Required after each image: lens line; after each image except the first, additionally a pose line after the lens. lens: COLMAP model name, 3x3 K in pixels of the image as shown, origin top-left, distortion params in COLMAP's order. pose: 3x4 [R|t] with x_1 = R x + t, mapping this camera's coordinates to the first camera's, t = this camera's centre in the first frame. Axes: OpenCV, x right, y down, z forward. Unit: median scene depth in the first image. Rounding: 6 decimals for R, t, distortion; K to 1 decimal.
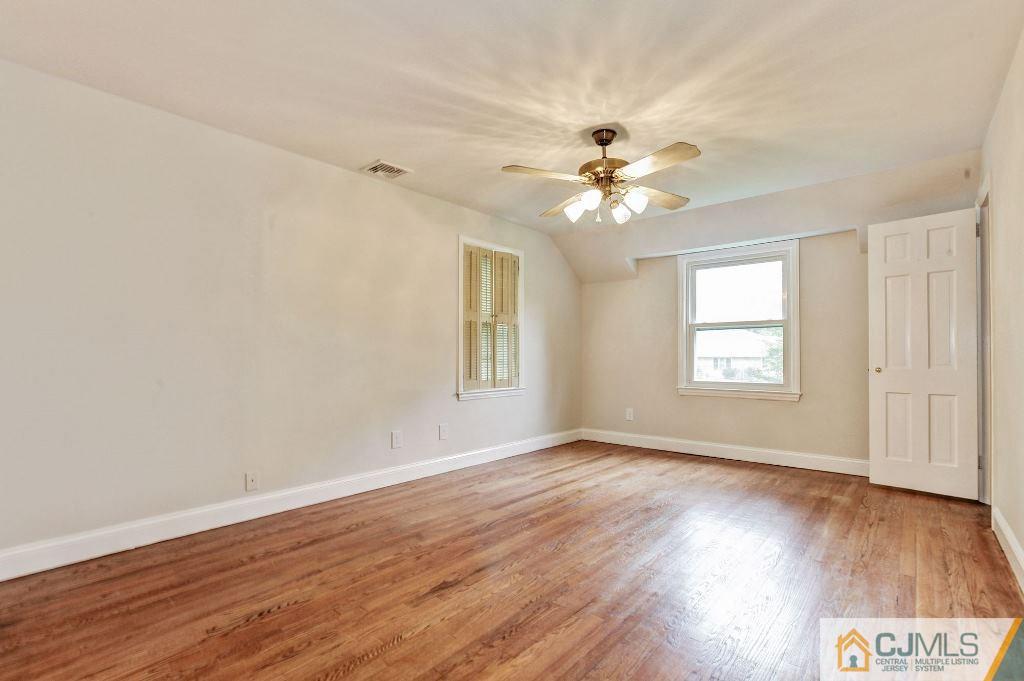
lens RADIAL K [[465.5, 0, 503.6], [0, 465.5, 351.7], [0, 0, 1]] dist [-0.020039, 0.011286]
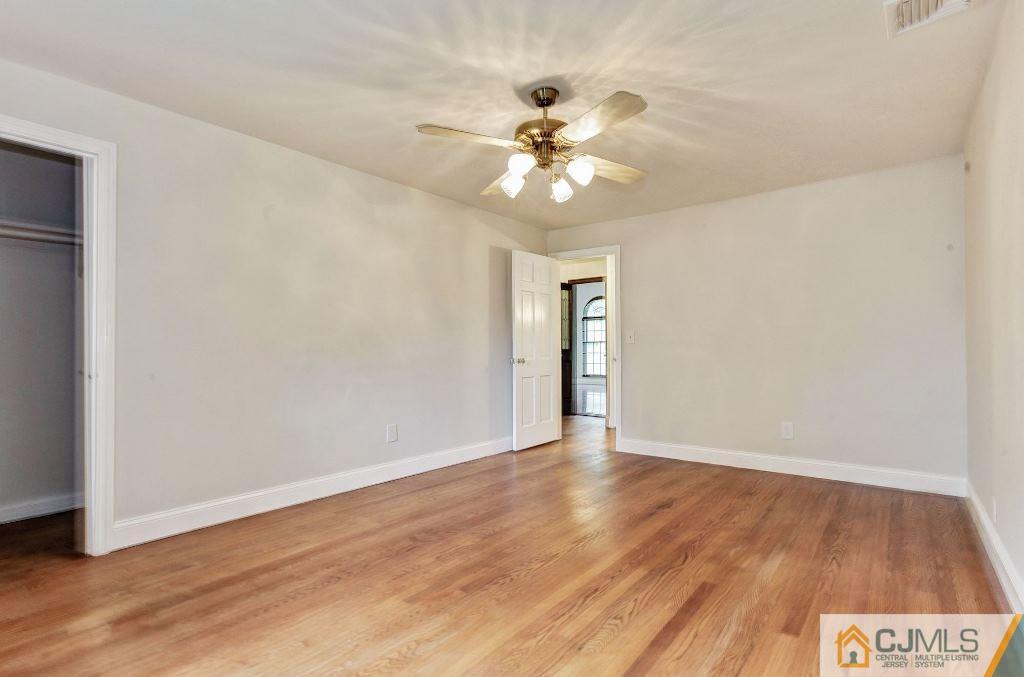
lens RADIAL K [[465.5, 0, 518.1], [0, 465.5, 342.4], [0, 0, 1]] dist [-0.020039, 0.011286]
pose [[-0.998618, 0.002299, -0.052501, 0.323631], [0.003694, 0.999642, -0.026488, 0.015797], [0.052422, -0.026645, -0.998270, 1.903113]]
